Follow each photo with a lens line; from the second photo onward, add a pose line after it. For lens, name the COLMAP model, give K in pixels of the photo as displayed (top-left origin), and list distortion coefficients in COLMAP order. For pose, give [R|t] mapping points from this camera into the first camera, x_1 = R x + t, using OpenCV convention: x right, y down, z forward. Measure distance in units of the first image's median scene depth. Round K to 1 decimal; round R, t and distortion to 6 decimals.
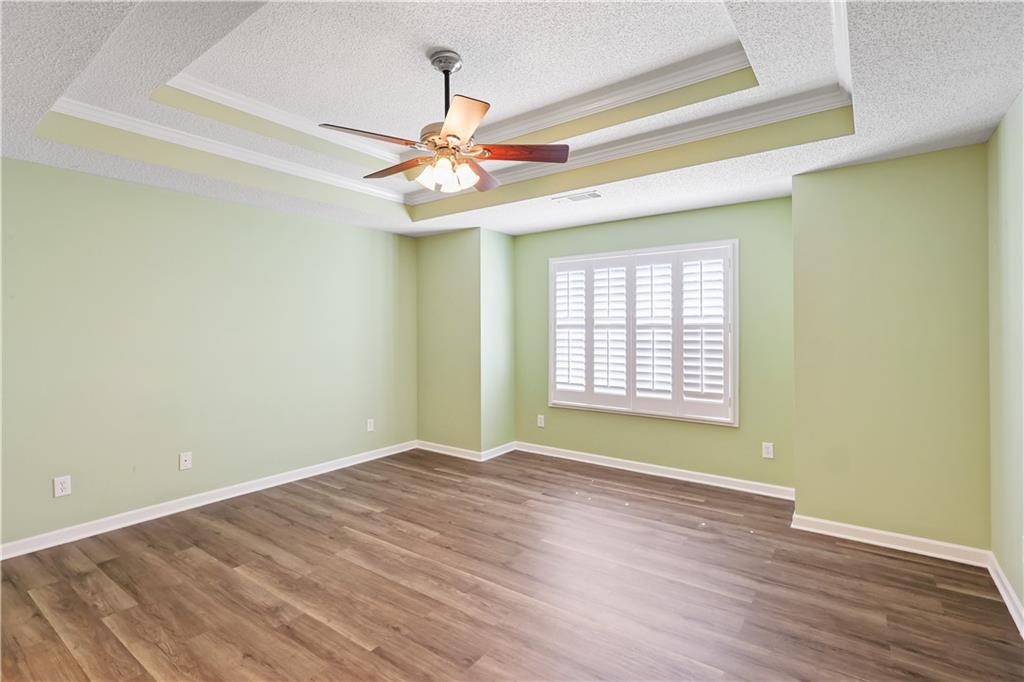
lens RADIAL K [[485.1, 0, 512.7], [0, 485.1, 345.2], [0, 0, 1]] dist [0.040435, -0.000394]
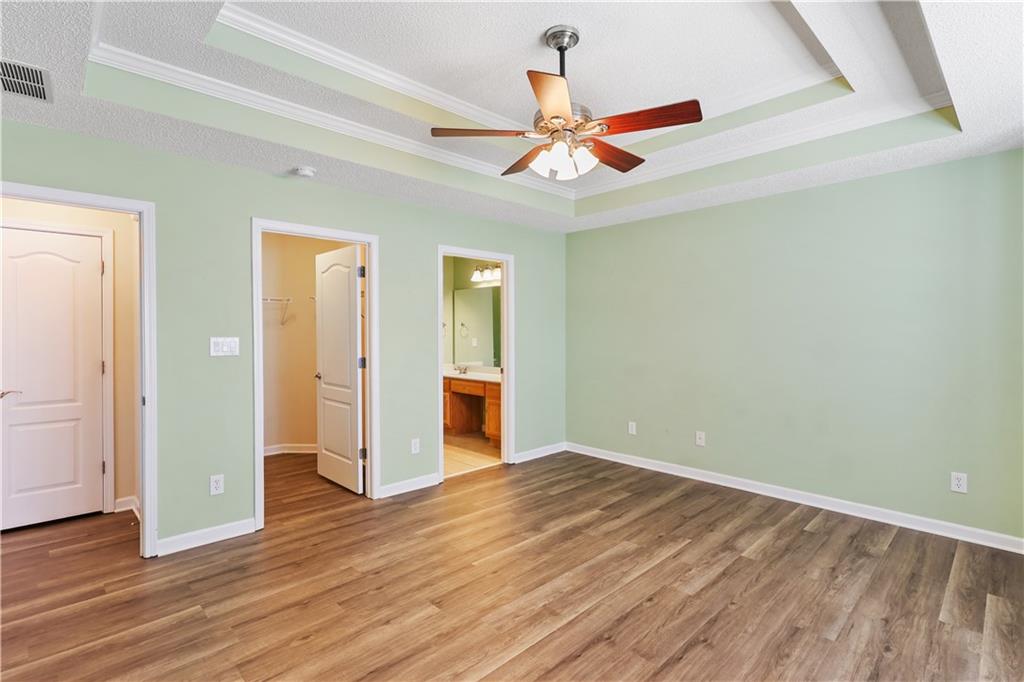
lens RADIAL K [[485.1, 0, 514.6], [0, 485.1, 333.7], [0, 0, 1]] dist [0.040435, -0.000394]
pose [[-0.180786, 0.003045, -0.983518, 0.681768], [-0.014723, 0.999875, 0.005802, -0.029346], [0.983412, 0.015529, -0.180719, 0.876820]]
